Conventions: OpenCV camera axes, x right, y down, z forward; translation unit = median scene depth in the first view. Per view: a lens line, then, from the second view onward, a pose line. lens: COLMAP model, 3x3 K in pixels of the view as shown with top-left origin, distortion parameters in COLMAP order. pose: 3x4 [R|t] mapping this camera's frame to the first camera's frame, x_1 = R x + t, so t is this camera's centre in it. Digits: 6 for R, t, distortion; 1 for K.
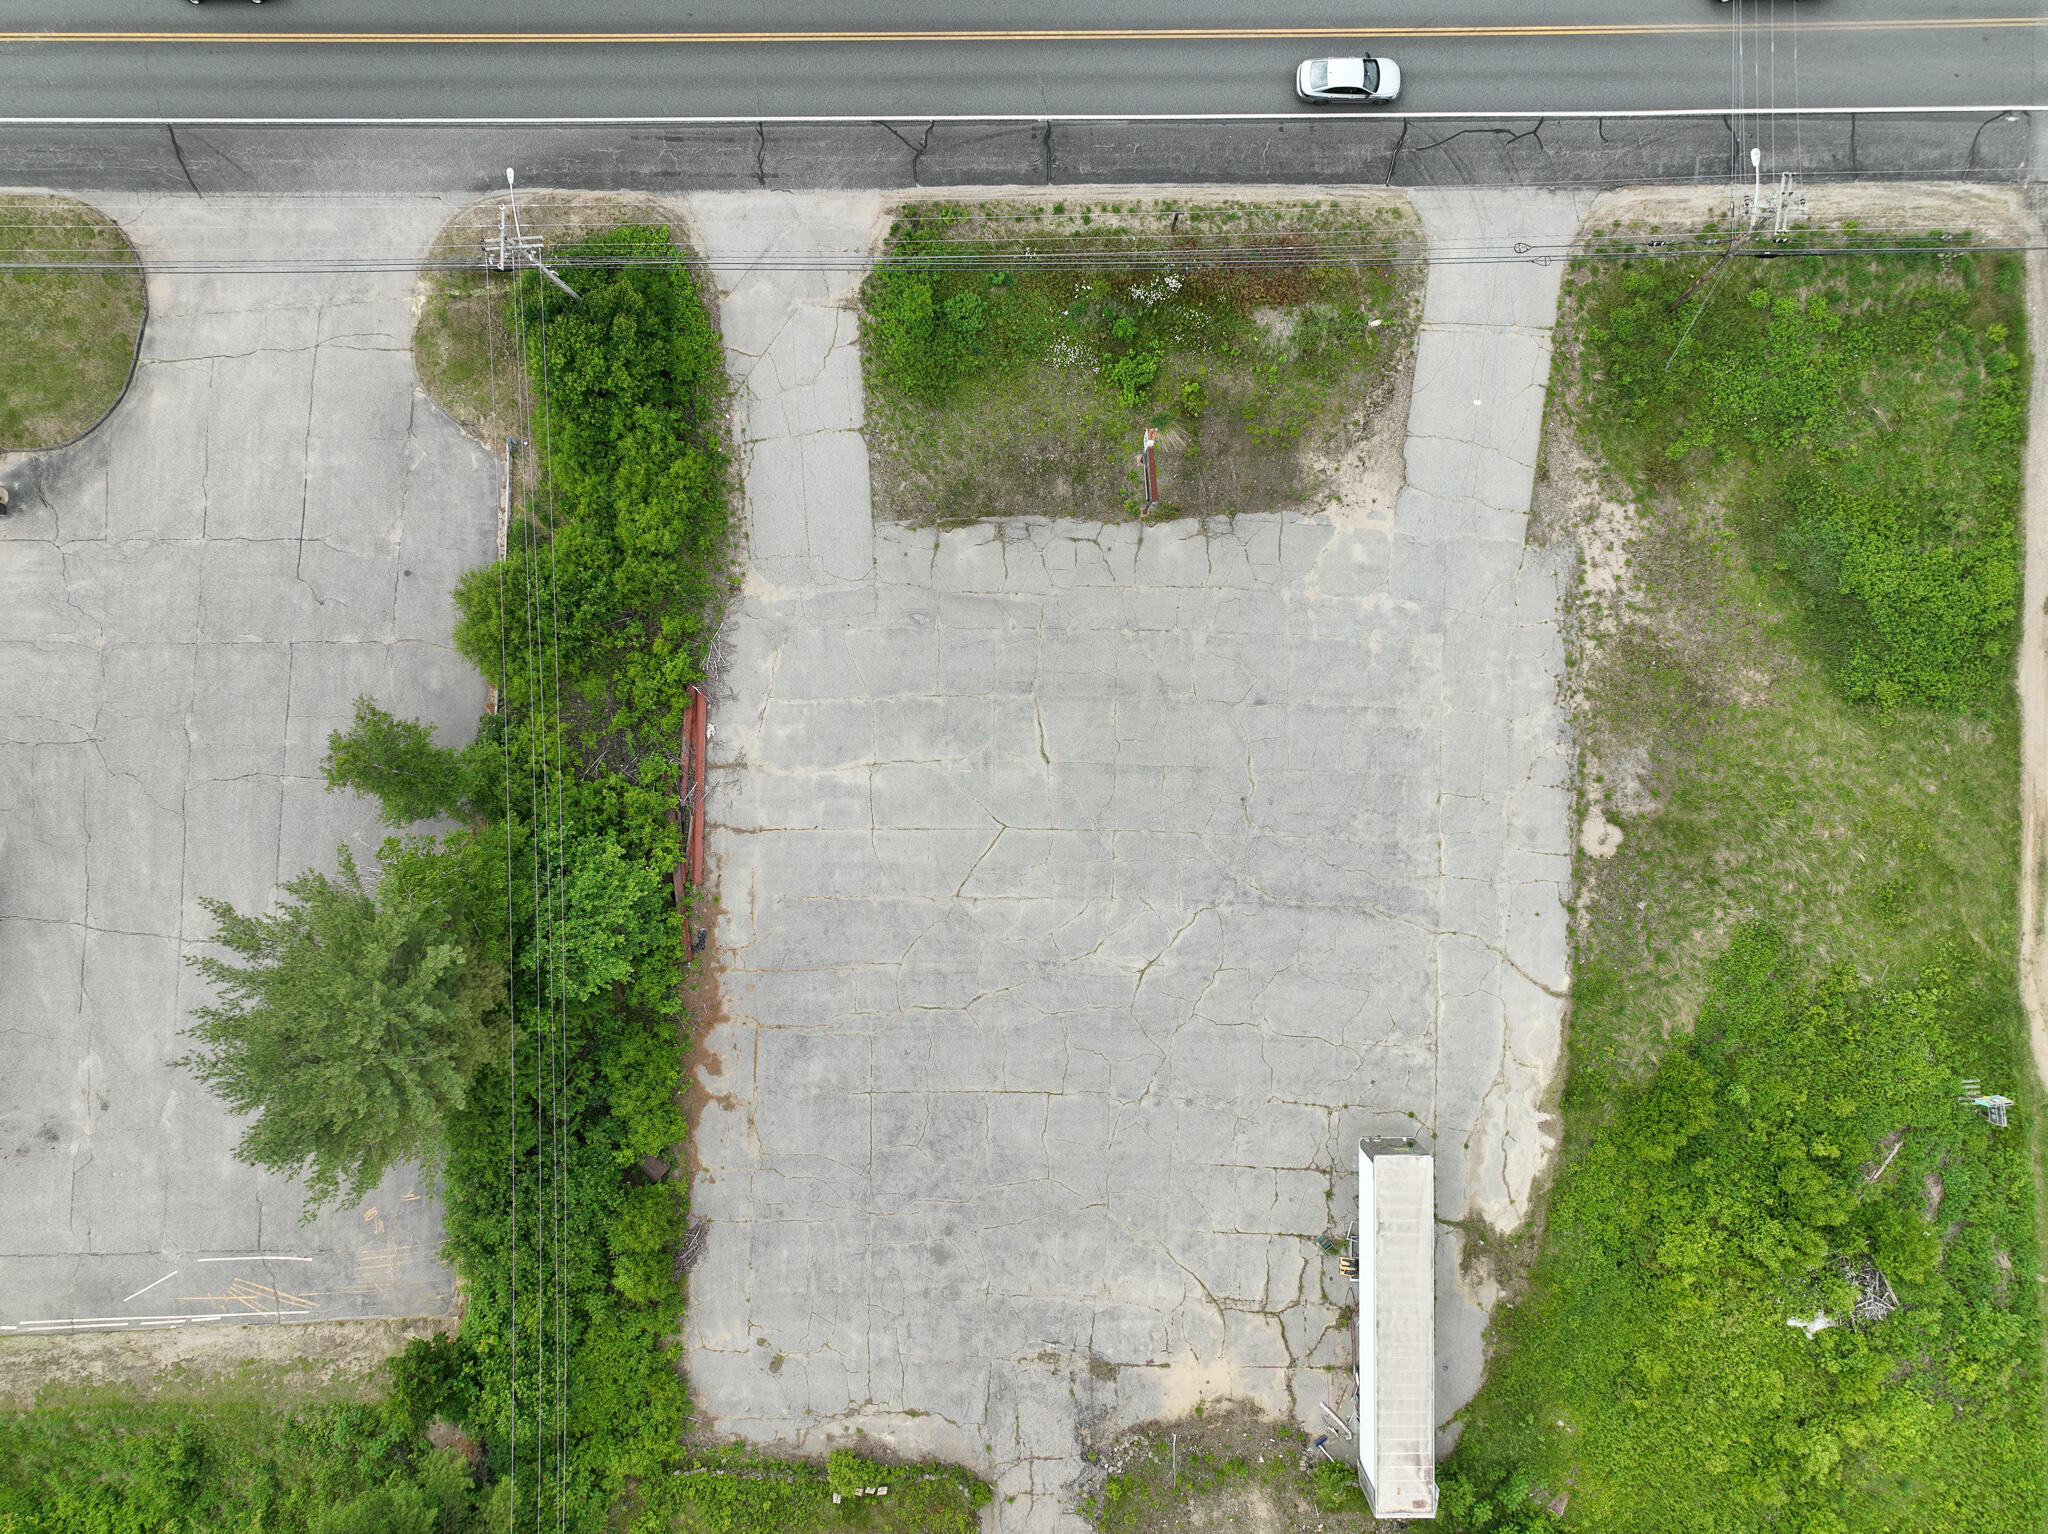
lens RADIAL K [[1442.2, 0, 1024.0], [0, 1442.2, 767.0], [0, 0, 1]] dist [-0.006180, 0.025394]
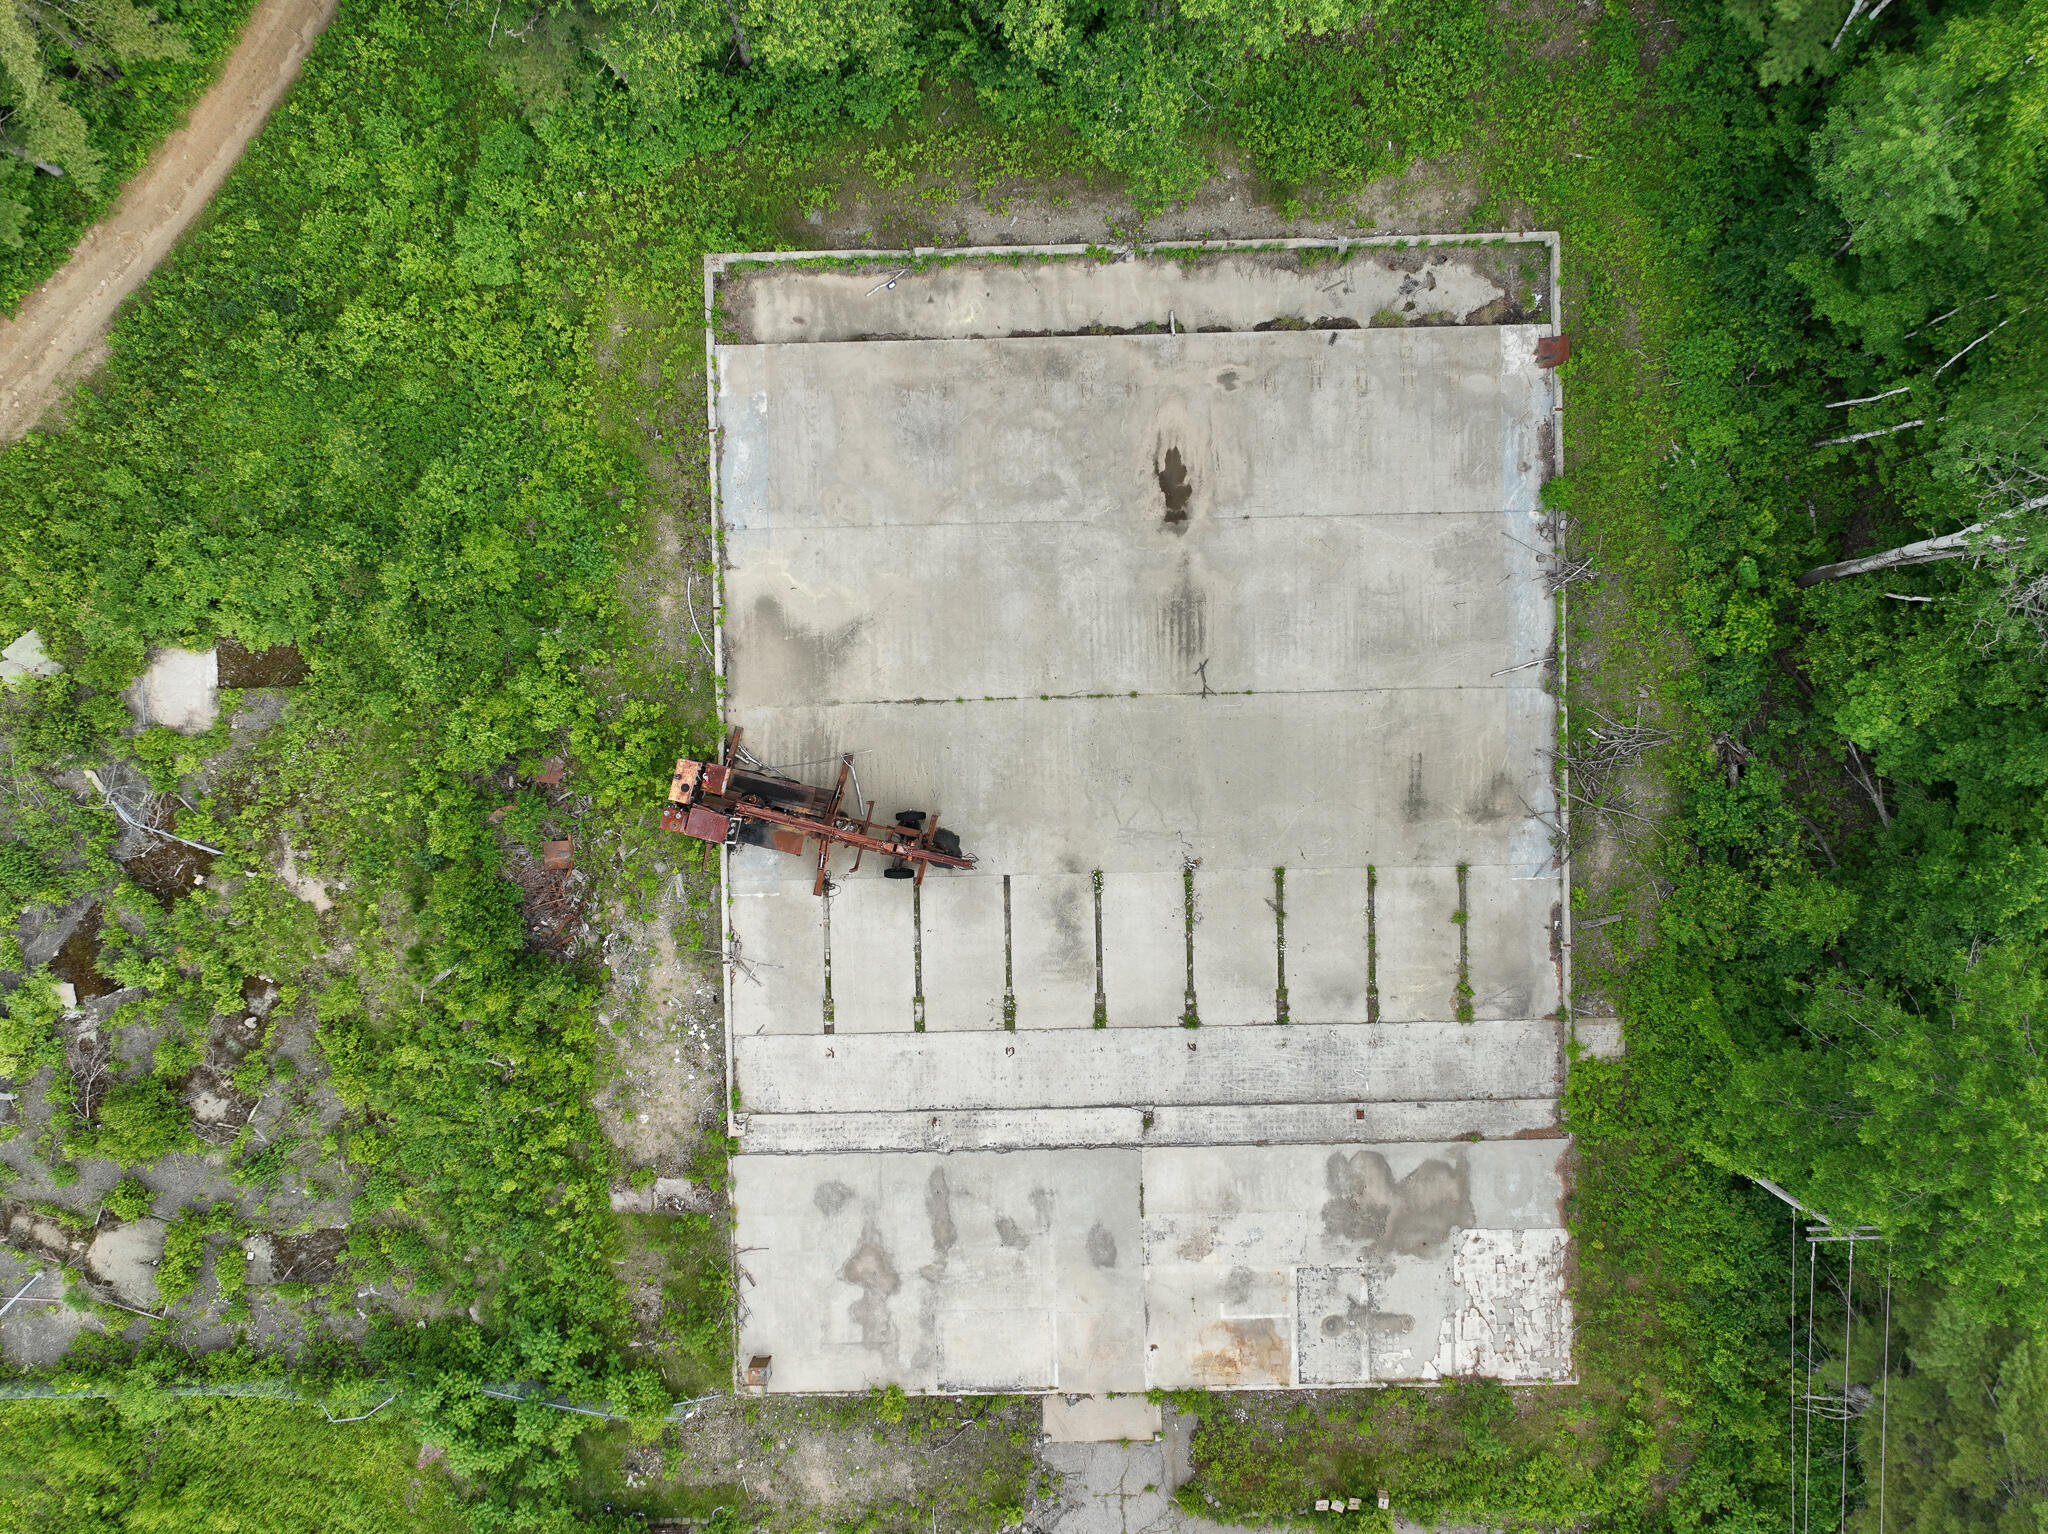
lens RADIAL K [[1419.7, 0, 1024.0], [0, 1419.7, 767.0], [0, 0, 1]] dist [0.006476, 0.020274]
pose [[-0.999507, 0.029040, 0.011942, 0.036683], [-0.029511, -0.998706, -0.041418, 0.910803], [0.010723, -0.041750, 0.999071, 0.268804]]
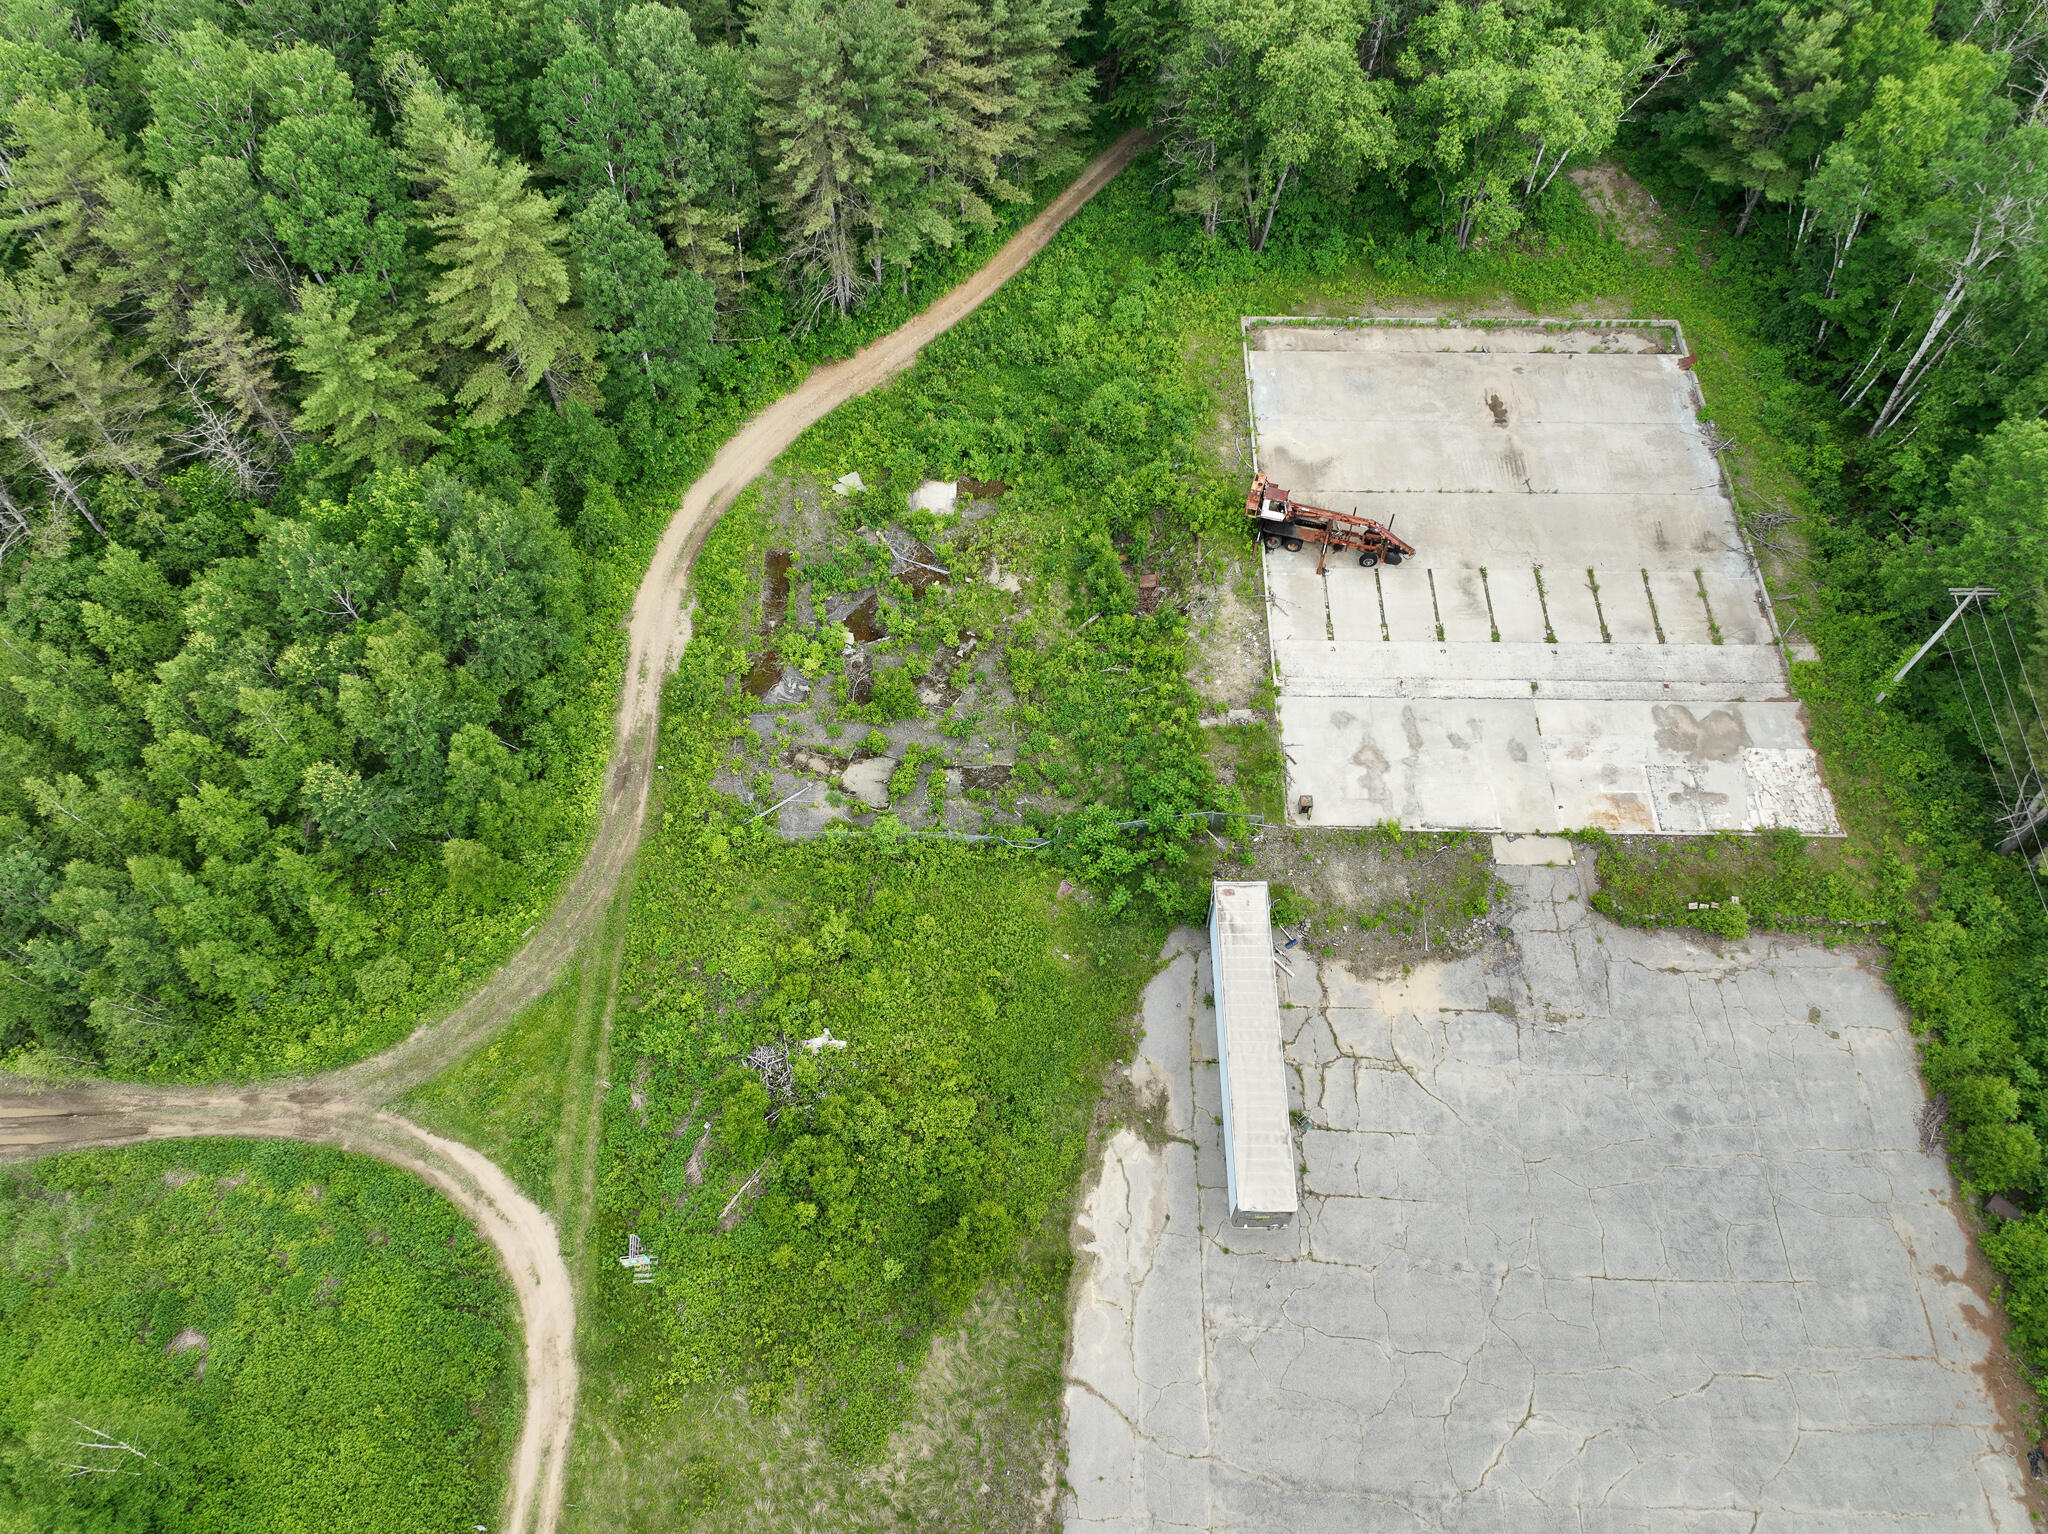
lens RADIAL K [[1442.2, 0, 1024.0], [0, 1442.2, 767.0], [0, 0, 1]] dist [-0.006180, 0.025394]
pose [[-0.999911, -0.007557, 0.011040, 0.397157], [0.012158, -0.857635, 0.514115, 0.019505], [0.005583, 0.514203, 0.857650, -0.003526]]
